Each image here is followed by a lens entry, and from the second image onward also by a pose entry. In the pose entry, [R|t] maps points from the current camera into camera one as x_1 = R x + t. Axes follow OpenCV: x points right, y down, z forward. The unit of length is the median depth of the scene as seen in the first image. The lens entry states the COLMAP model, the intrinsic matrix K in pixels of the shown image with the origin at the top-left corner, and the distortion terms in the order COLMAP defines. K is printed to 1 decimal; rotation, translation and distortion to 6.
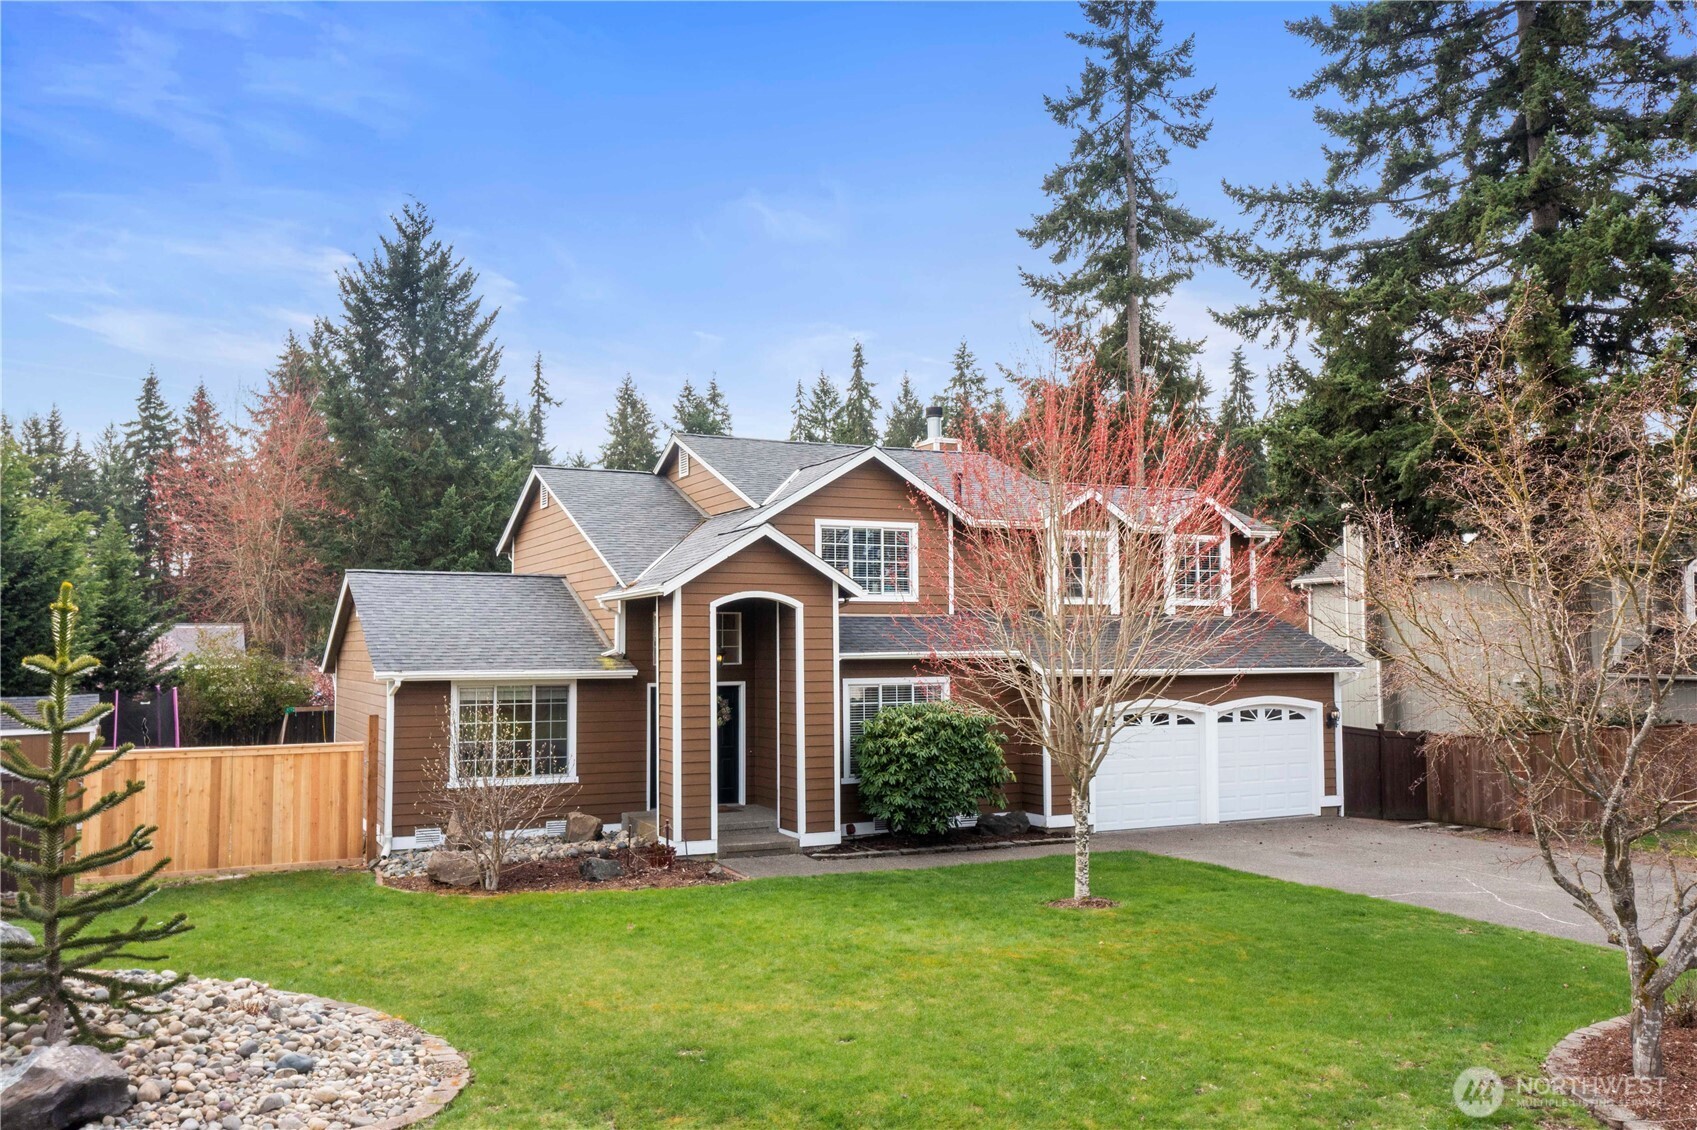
lens RADIAL K [[1367.9, 0, 848.5], [0, 1367.9, 565.0], [0, 0, 1]] dist [0.001413, 0.001188]
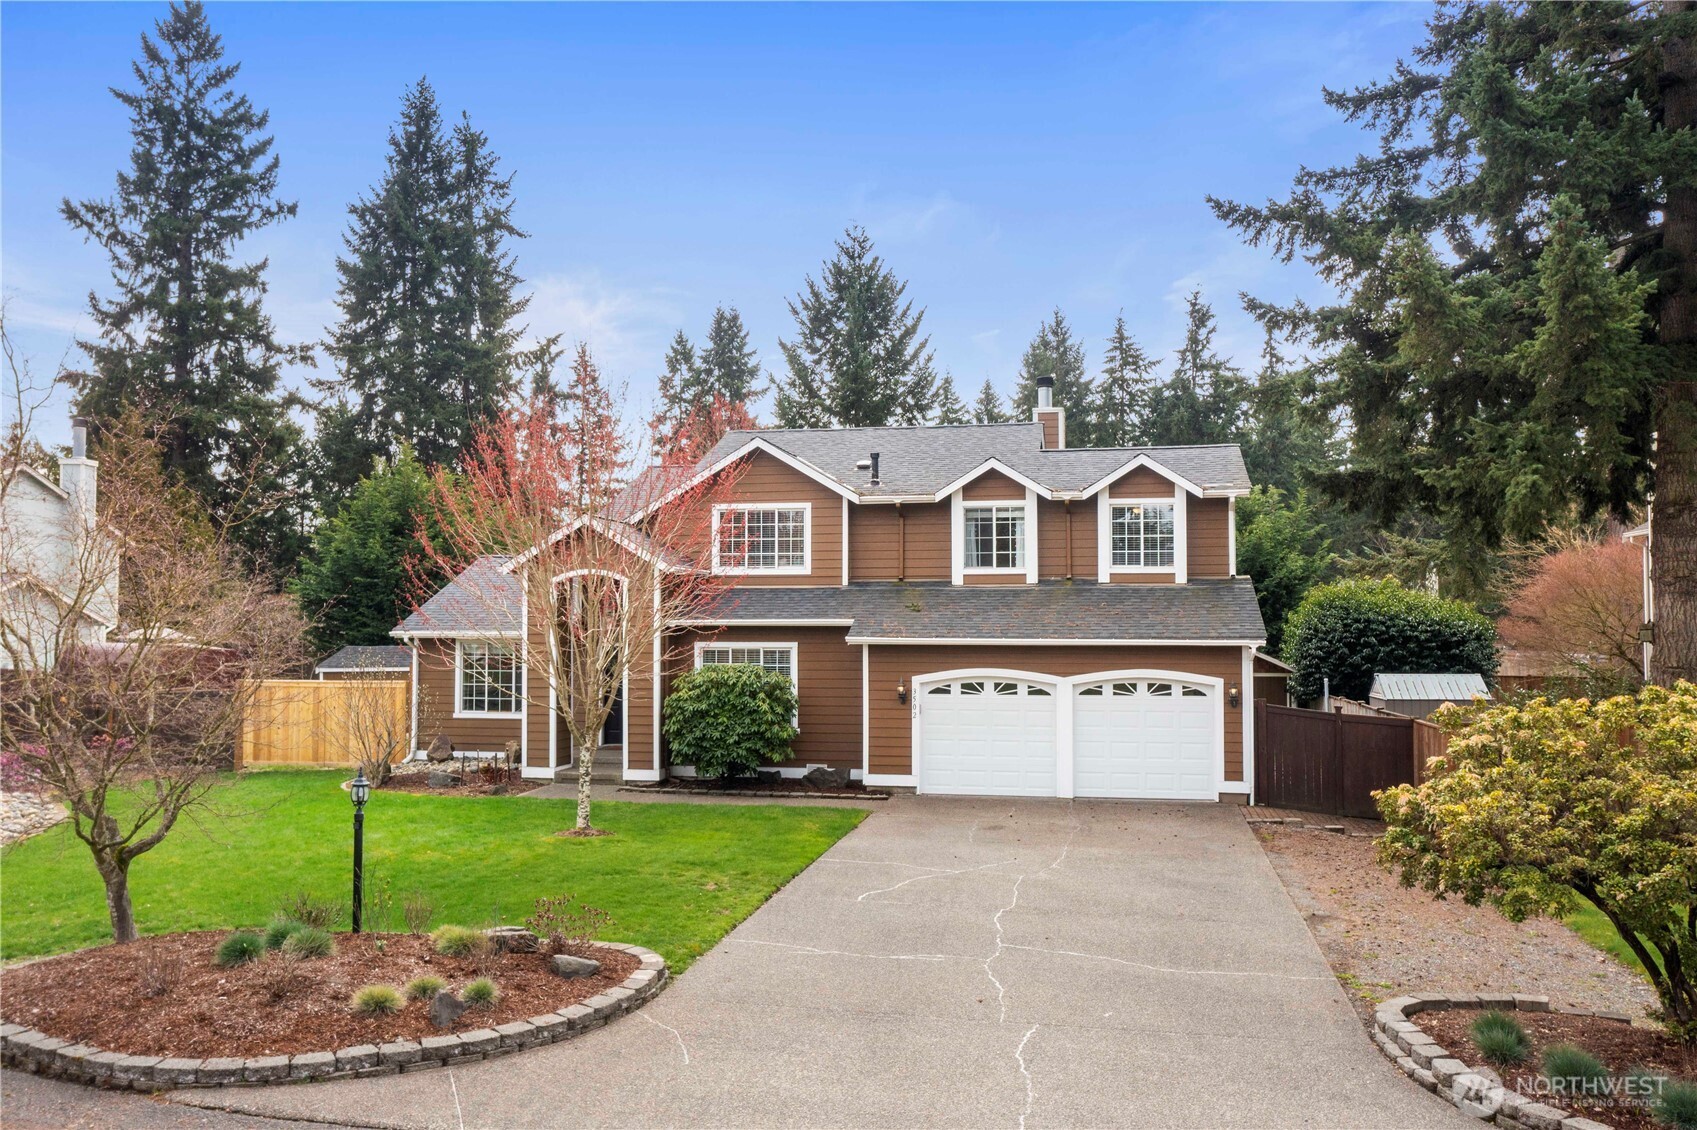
lens RADIAL K [[1367.9, 0, 848.5], [0, 1367.9, 565.0], [0, 0, 1]] dist [0.001413, 0.001188]
pose [[0.801506, -0.016527, -0.597758, 0.738998], [0.032875, 0.999324, 0.016451, 0.002240], [0.597082, -0.032836, 0.801508, 0.134276]]
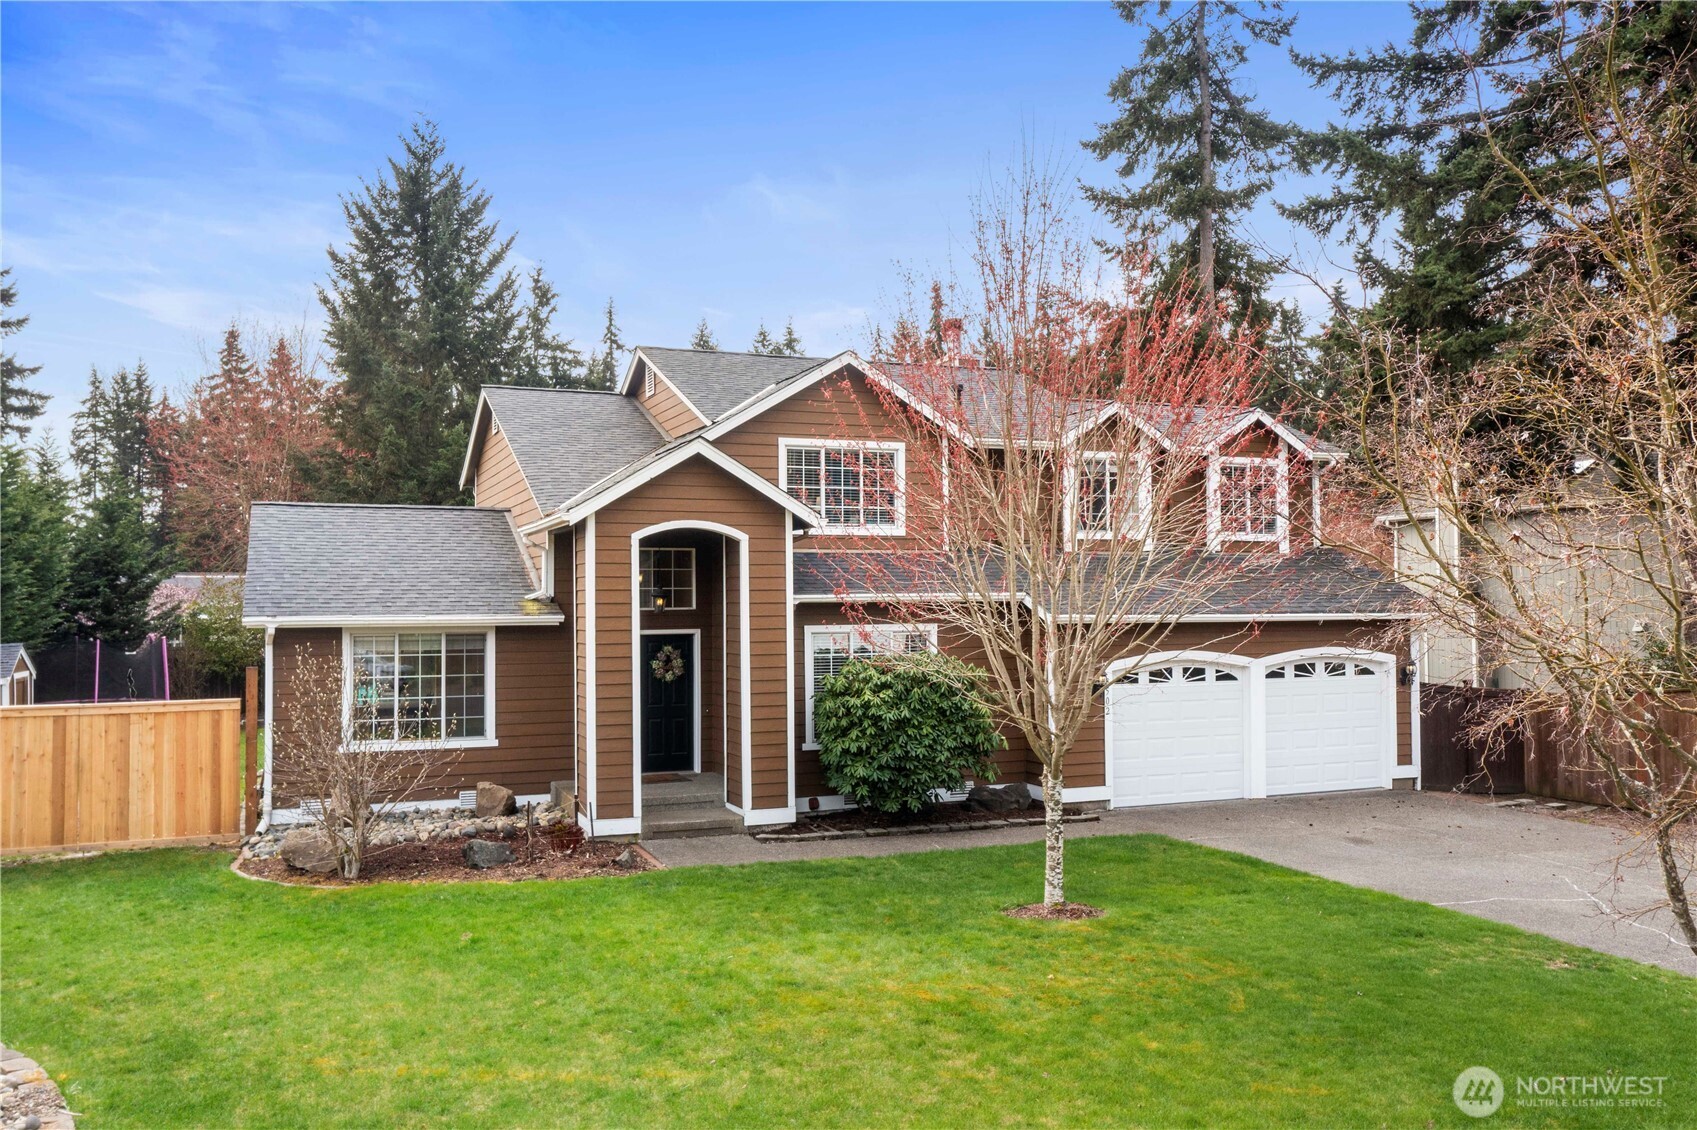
lens RADIAL K [[1367.9, 0, 848.5], [0, 1367.9, 565.0], [0, 0, 1]] dist [0.001413, 0.001188]
pose [[0.997582, -0.002824, -0.069436, 0.075046], [0.005285, 0.999364, 0.035280, 0.015051], [0.069292, -0.035561, 0.996962, 0.152334]]
